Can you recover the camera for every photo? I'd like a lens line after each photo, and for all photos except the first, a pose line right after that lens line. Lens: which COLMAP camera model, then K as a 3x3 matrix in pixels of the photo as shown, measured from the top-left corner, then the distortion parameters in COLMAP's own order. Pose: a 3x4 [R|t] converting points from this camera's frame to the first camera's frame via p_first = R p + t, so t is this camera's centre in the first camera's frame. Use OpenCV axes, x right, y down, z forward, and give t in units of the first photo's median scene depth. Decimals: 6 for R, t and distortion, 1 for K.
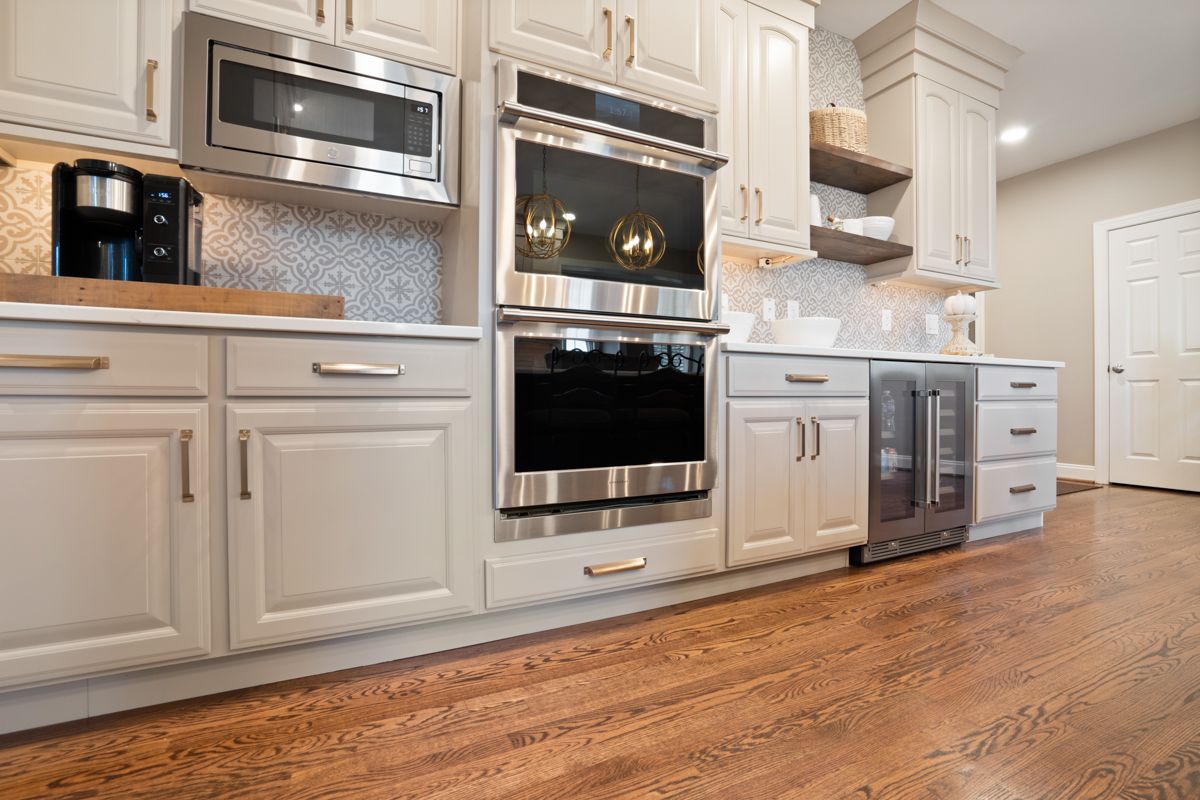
lens RADIAL K [[551.5, 0, 601.0], [0, 551.5, 400.0], [0, 0, 1]] dist [-0.015442, 0.000879]
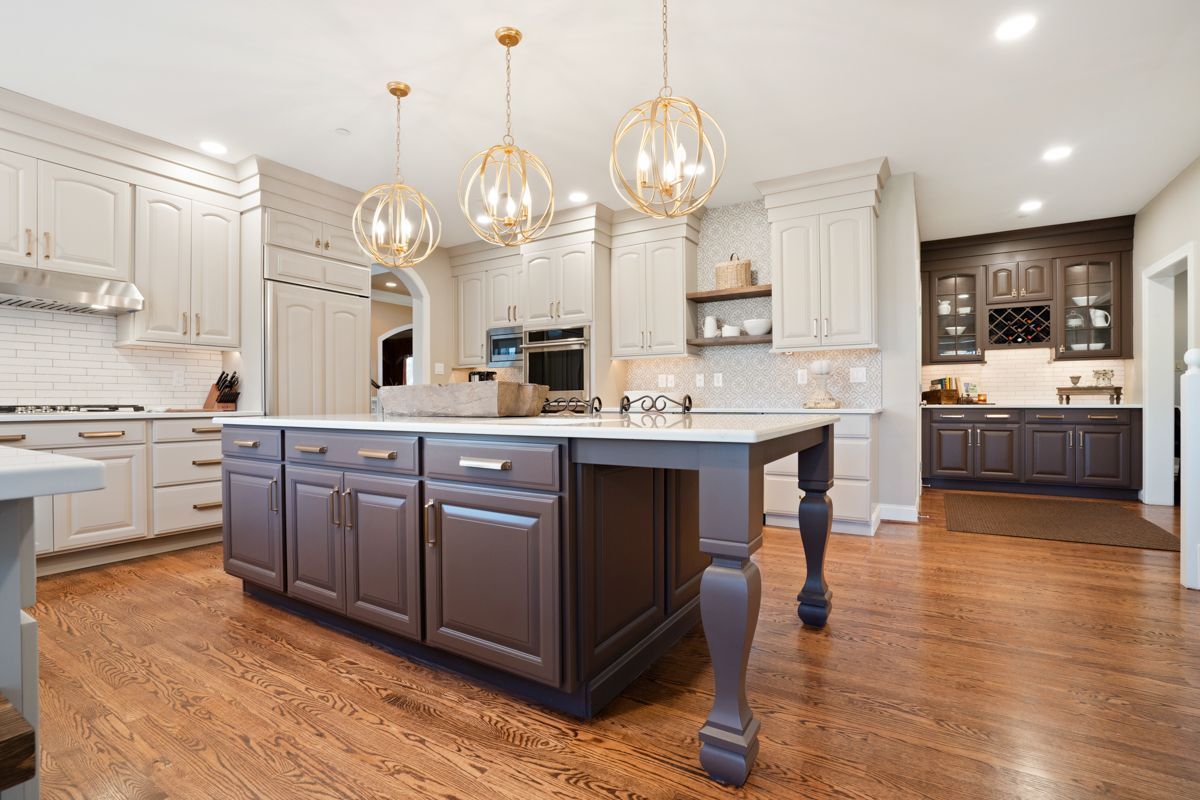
lens RADIAL K [[551.5, 0, 605.0], [0, 551.5, 393.8], [0, 0, 1]] dist [-0.015442, 0.000879]
pose [[0.526718, -0.008627, -0.849997, 2.705488], [0.005638, 0.999962, -0.006655, -0.174378], [0.850022, -0.001287, 0.526746, -0.363558]]
